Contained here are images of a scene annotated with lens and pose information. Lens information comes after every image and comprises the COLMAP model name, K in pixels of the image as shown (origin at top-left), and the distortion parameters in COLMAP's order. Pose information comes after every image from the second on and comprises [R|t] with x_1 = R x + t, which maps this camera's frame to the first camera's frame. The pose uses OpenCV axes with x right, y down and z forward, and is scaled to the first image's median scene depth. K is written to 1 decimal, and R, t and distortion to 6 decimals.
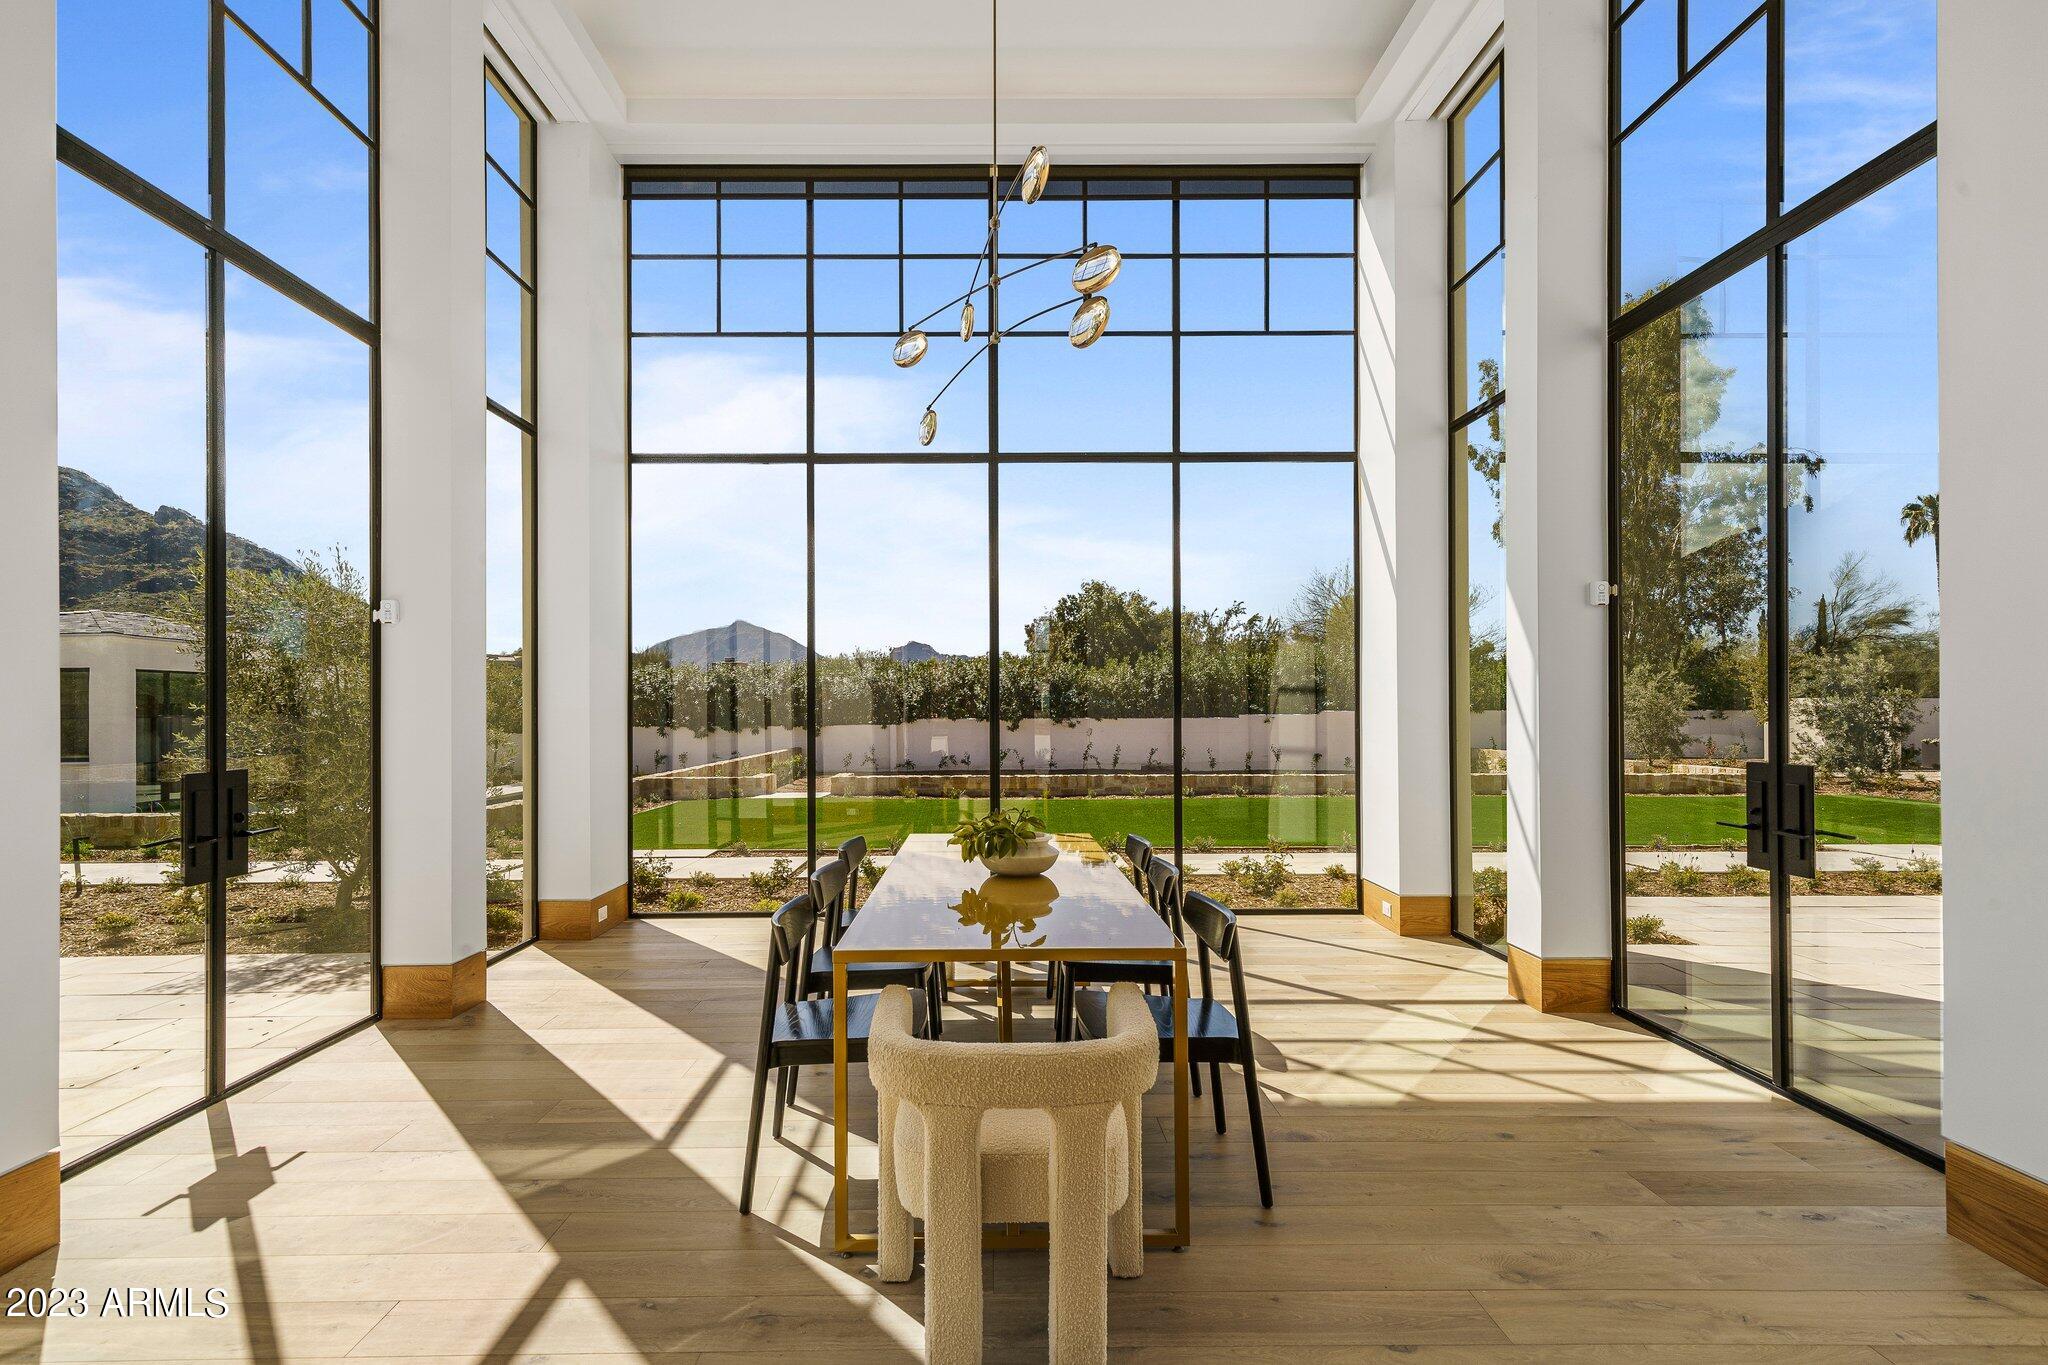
lens RADIAL K [[948.6, 0, 998.1], [0, 948.6, 711.6], [0, 0, 1]] dist [0.007538, 0.001233]
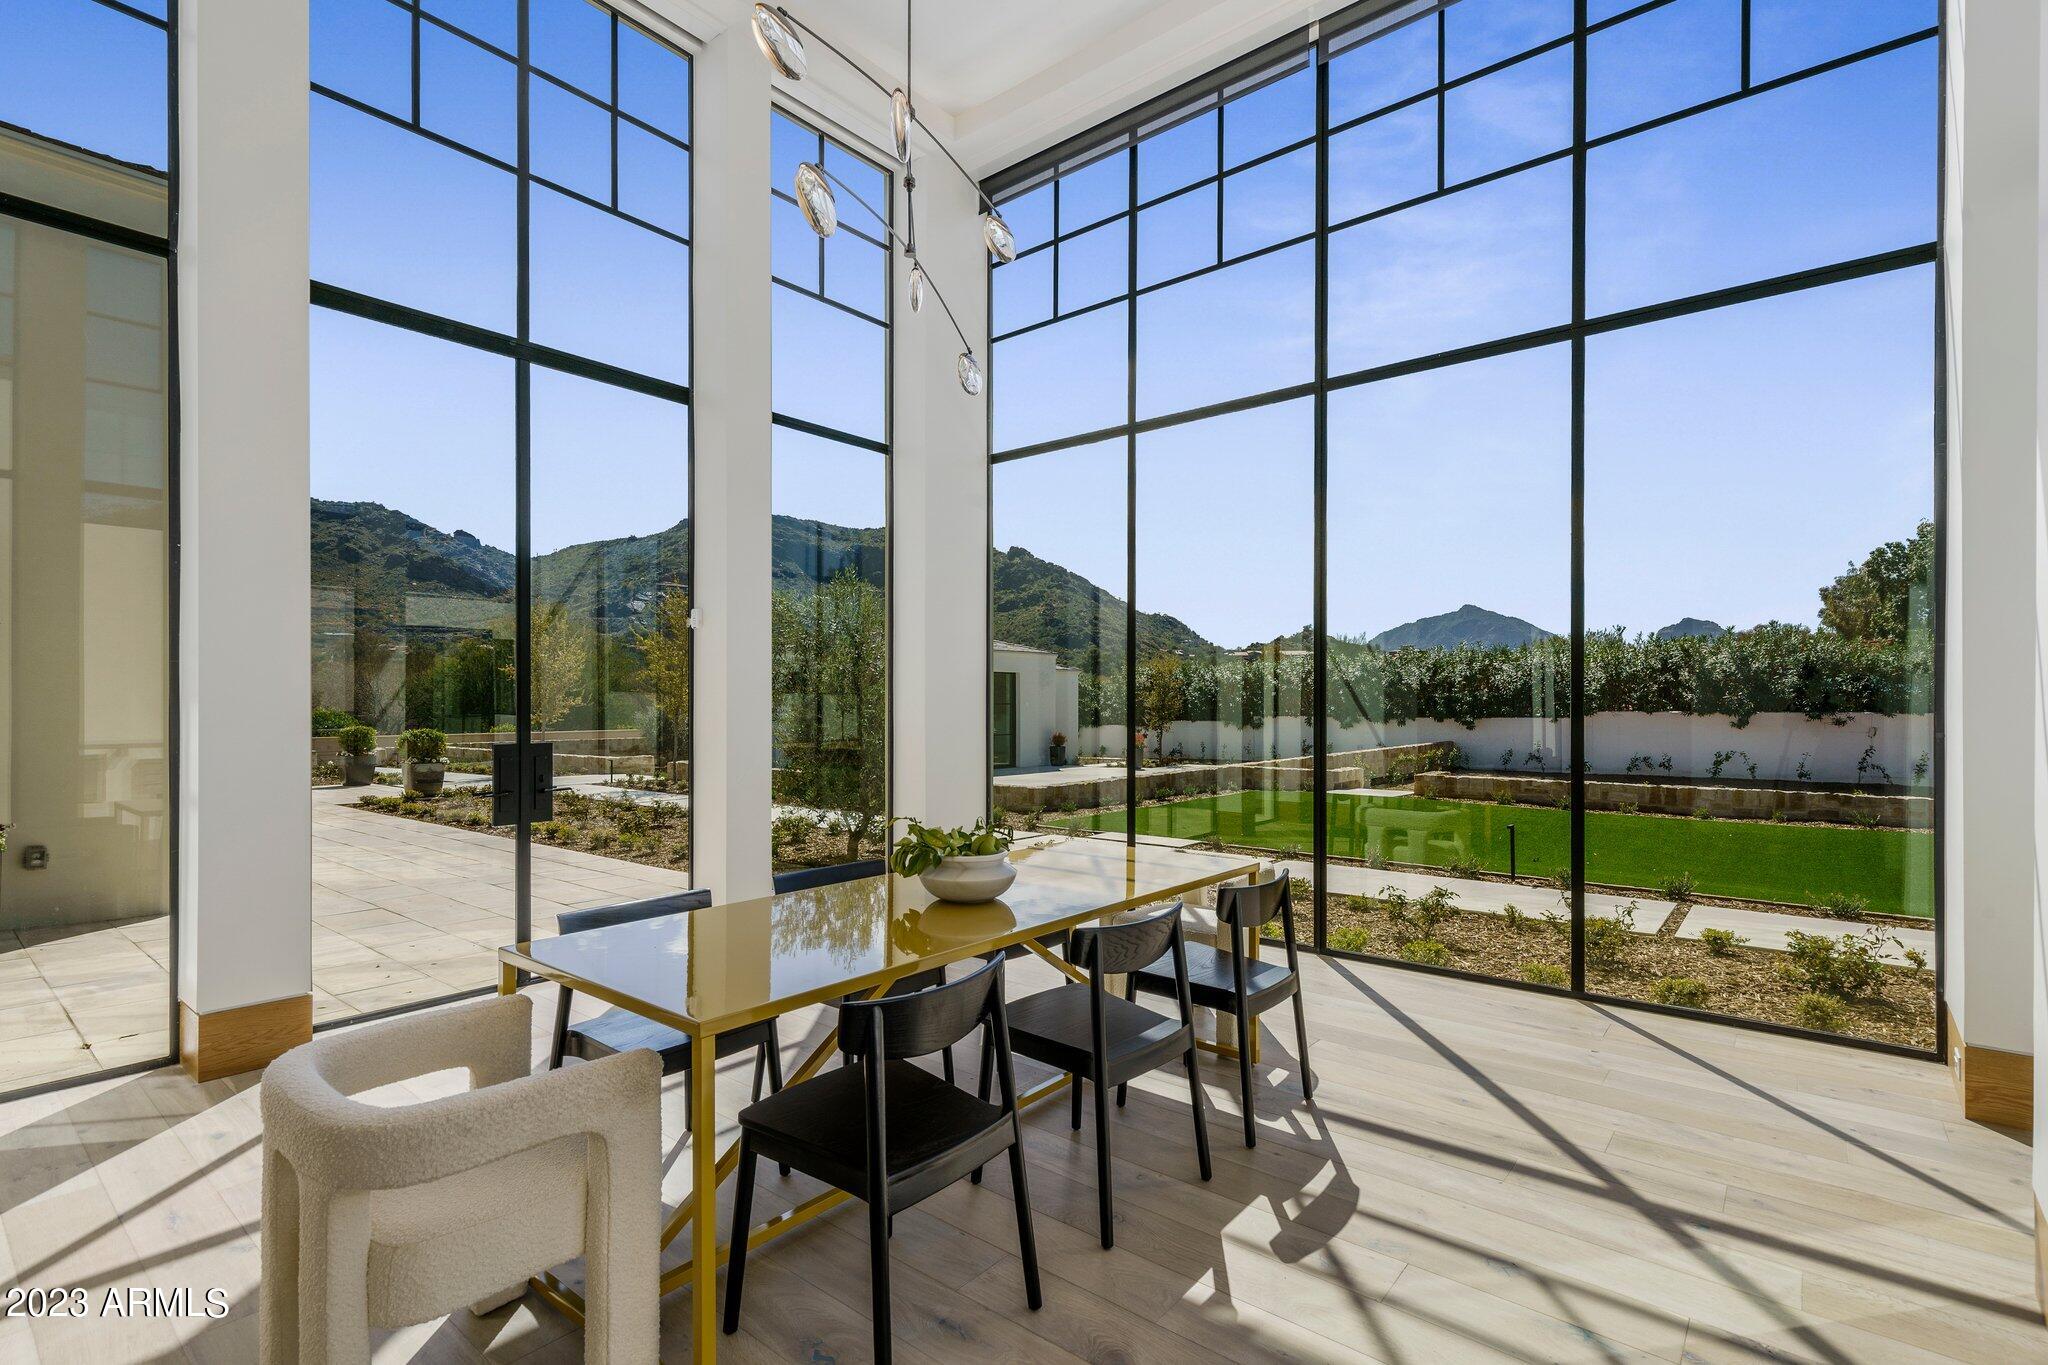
lens RADIAL K [[948.6, 0, 1034.6], [0, 948.6, 708.6], [0, 0, 1]] dist [0.007538, 0.001233]
pose [[0.777048, 0.007647, -0.629395, 0.471163], [-0.003199, 0.999961, 0.008200, 0.000290], [0.629434, -0.004358, 0.777042, 0.326655]]
